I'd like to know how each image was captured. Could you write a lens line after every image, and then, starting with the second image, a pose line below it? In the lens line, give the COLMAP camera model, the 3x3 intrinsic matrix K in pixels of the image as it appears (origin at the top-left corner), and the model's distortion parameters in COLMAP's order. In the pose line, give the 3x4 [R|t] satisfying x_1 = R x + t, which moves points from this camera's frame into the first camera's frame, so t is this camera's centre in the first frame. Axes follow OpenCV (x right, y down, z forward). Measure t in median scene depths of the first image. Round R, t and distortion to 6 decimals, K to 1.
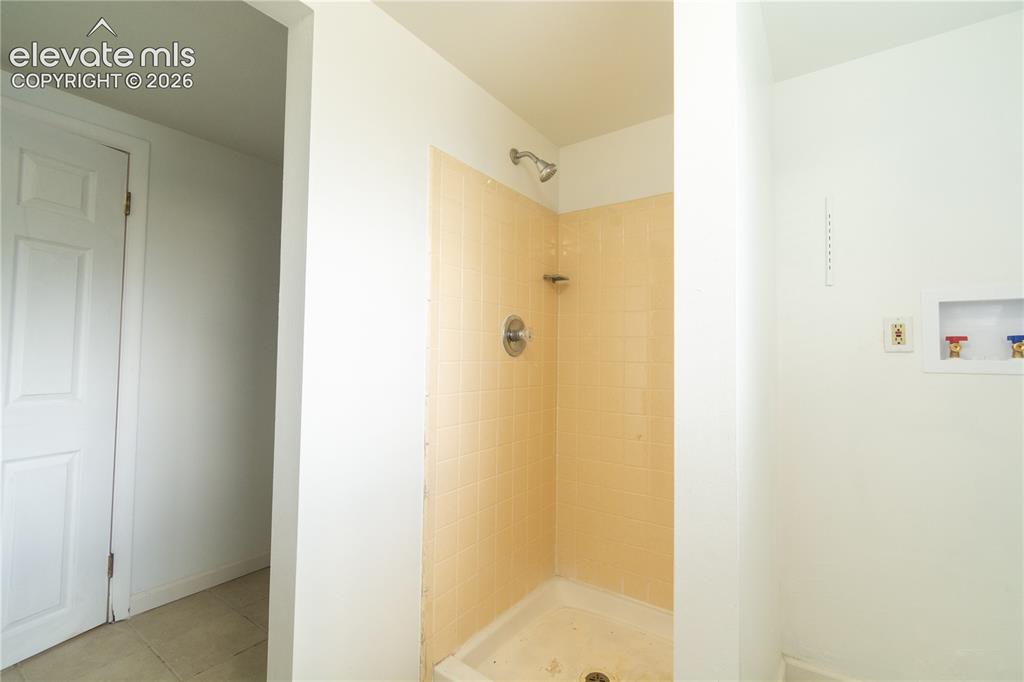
lens RADIAL K [[447.4, 0, 512.0], [0, 447.4, 341.0], [0, 0, 1]] dist [0.001958, 0.000182]
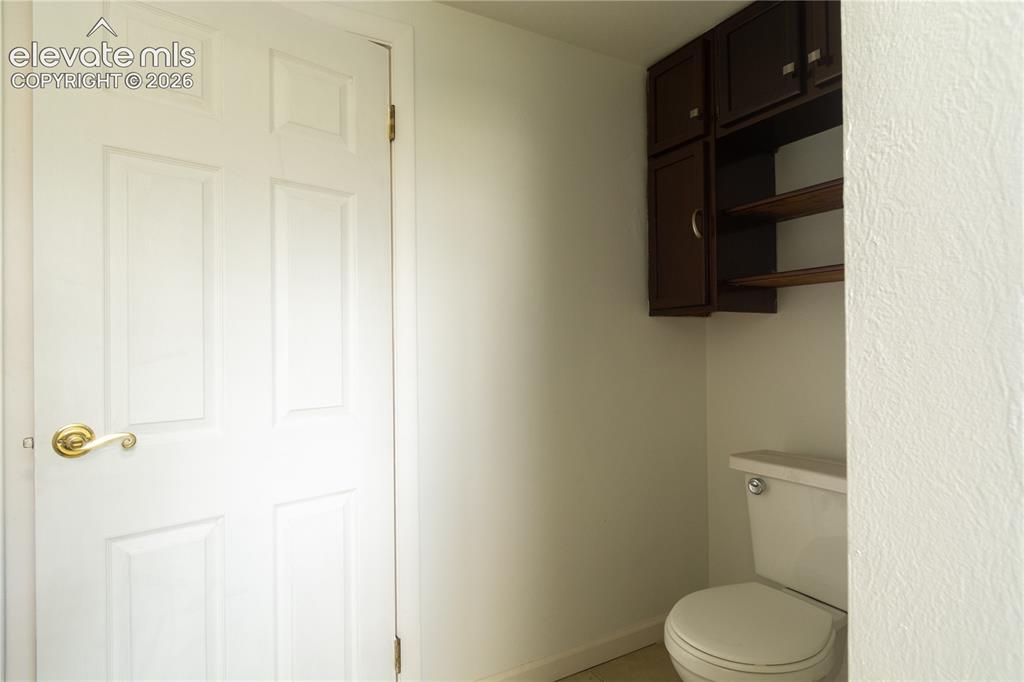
lens RADIAL K [[551.7, 0, 513.0], [0, 551.7, 343.6], [0, 0, 1]] dist [0.000371, -0.000988]
pose [[0.890386, -0.024618, -0.454541, -0.351806], [0.040609, 0.998851, 0.025449, 0.008677], [0.453392, -0.041118, 0.890362, 0.357312]]
